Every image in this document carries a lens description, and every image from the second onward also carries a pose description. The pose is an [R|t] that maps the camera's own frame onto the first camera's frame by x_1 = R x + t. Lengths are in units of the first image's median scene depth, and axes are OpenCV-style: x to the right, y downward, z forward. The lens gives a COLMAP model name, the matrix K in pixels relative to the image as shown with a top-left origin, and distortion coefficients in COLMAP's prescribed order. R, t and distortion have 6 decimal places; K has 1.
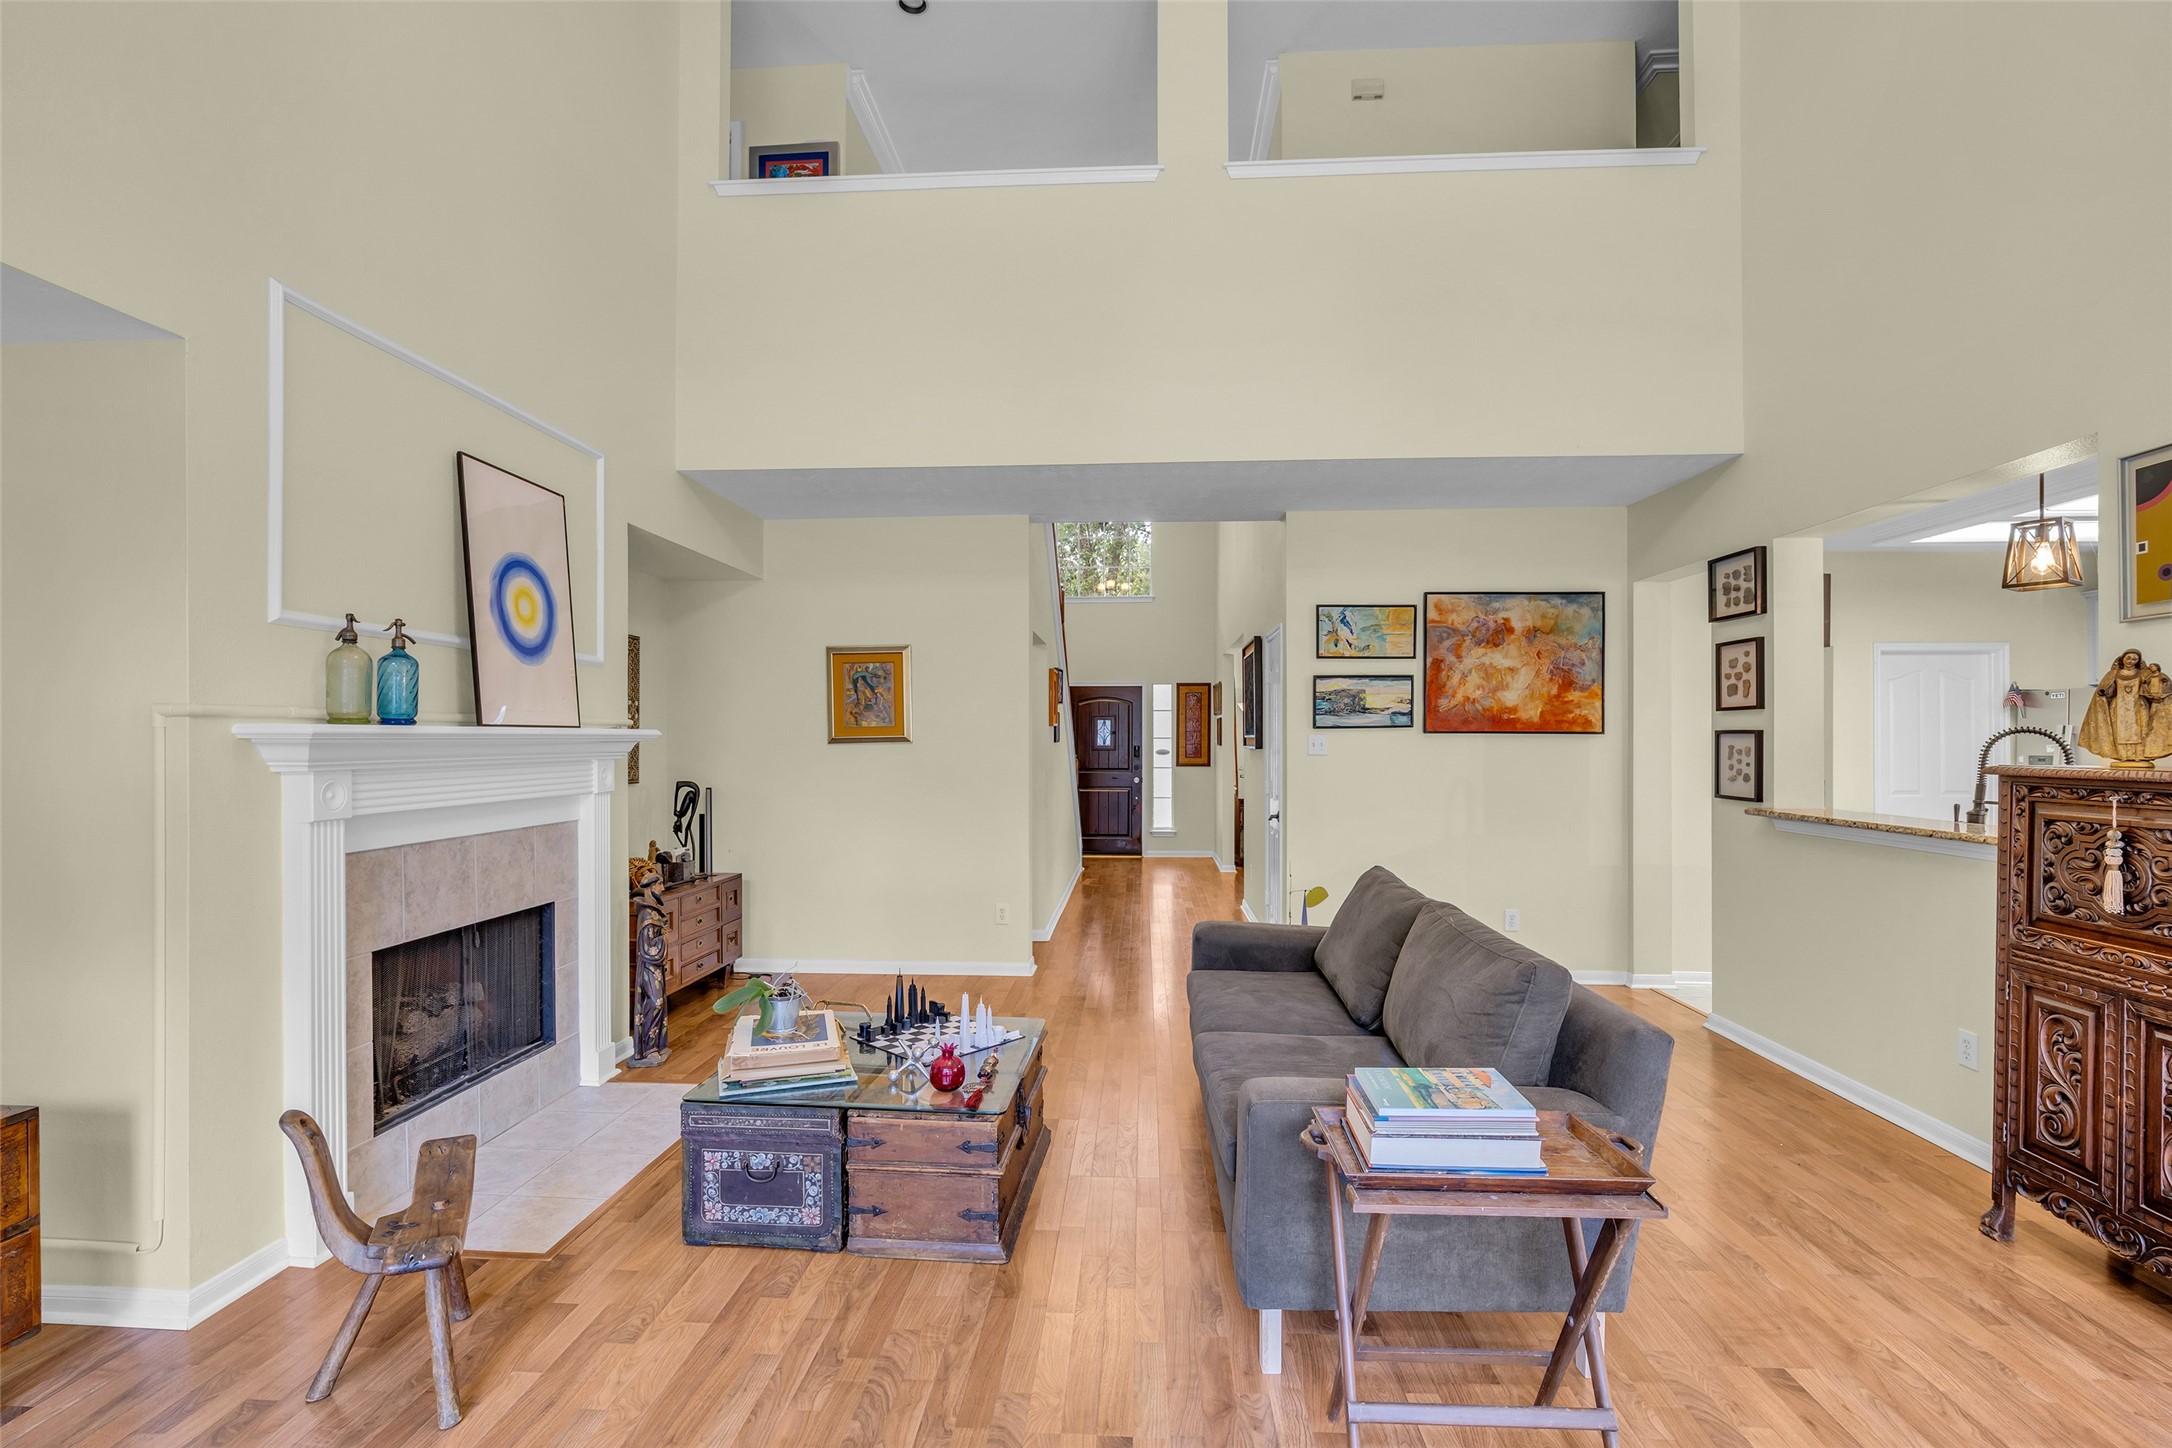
lens RADIAL K [[1000.0, 0, 1081.0], [0, 1000.0, 735.4], [0, 0, 1]] dist [-0.018322, 0.005071]
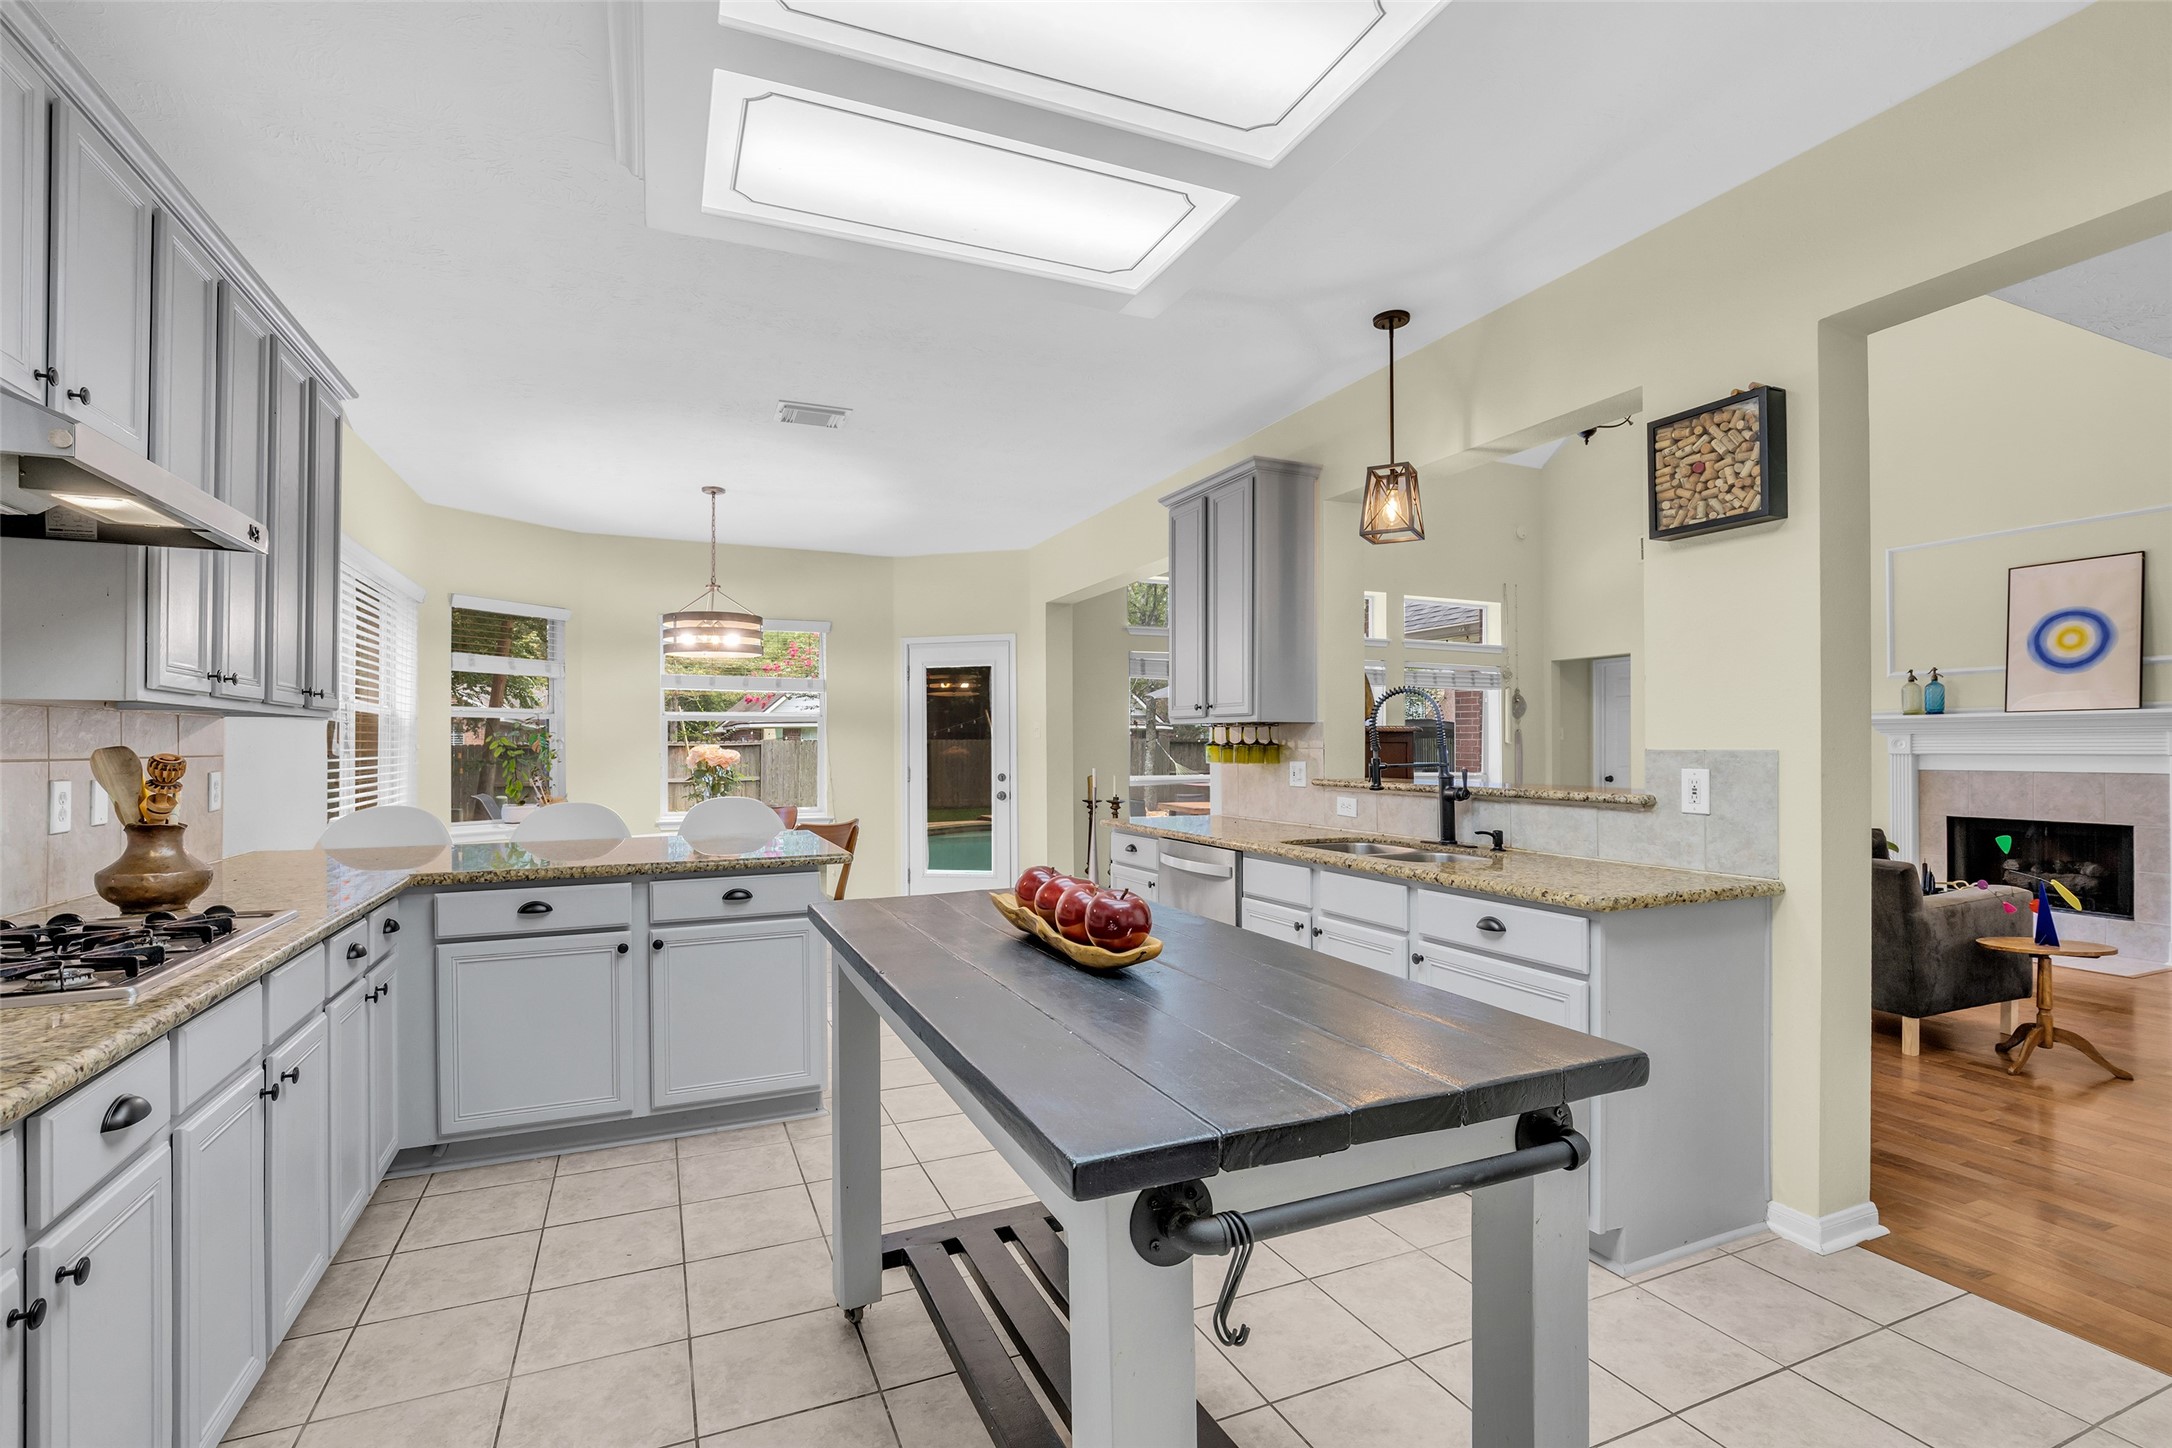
lens RADIAL K [[1000.0, 0, 1087.6], [0, 1000.0, 738.4], [0, 0, 1]] dist [-0.018322, 0.005071]
pose [[-0.887541, -0.003129, -0.460719, 1.284329], [0.002151, 0.999938, -0.010935, 0.040436], [0.460725, -0.010696, -0.887479, 1.326152]]
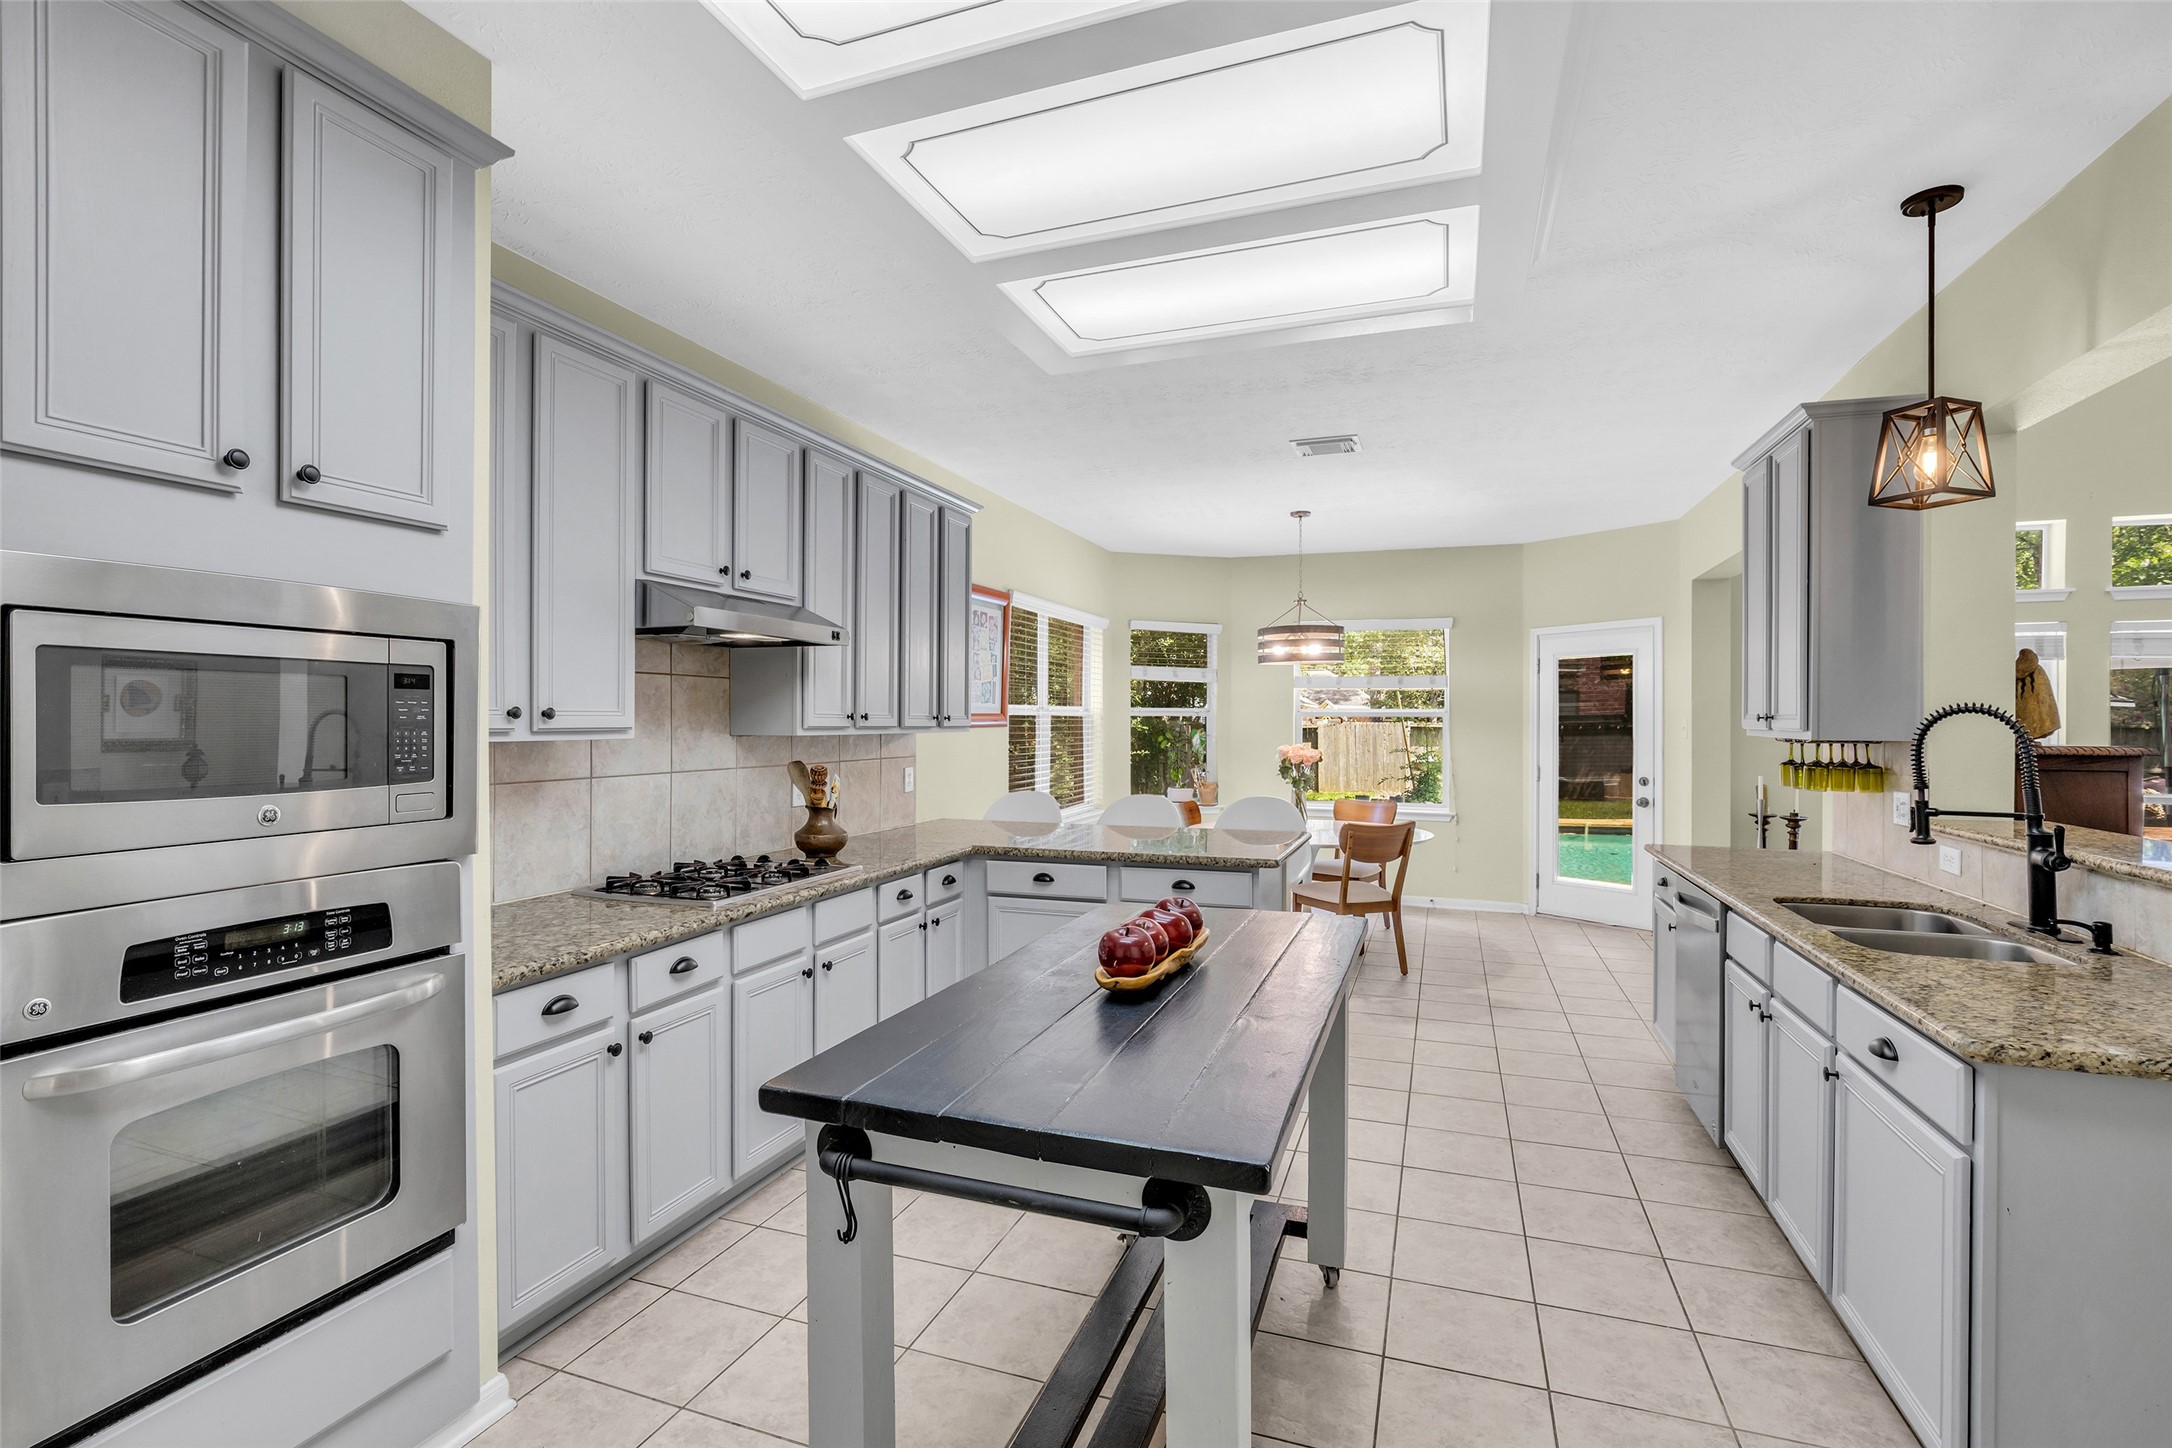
lens RADIAL K [[1000.0, 0, 1075.1], [0, 1000.0, 724.7], [0, 0, 1]] dist [-0.018322, 0.005071]
pose [[-0.959466, -0.006669, 0.281745, 1.034567], [-0.006597, 0.999978, 0.001202, 0.007047], [-0.281747, -0.000706, -0.959489, 1.420617]]
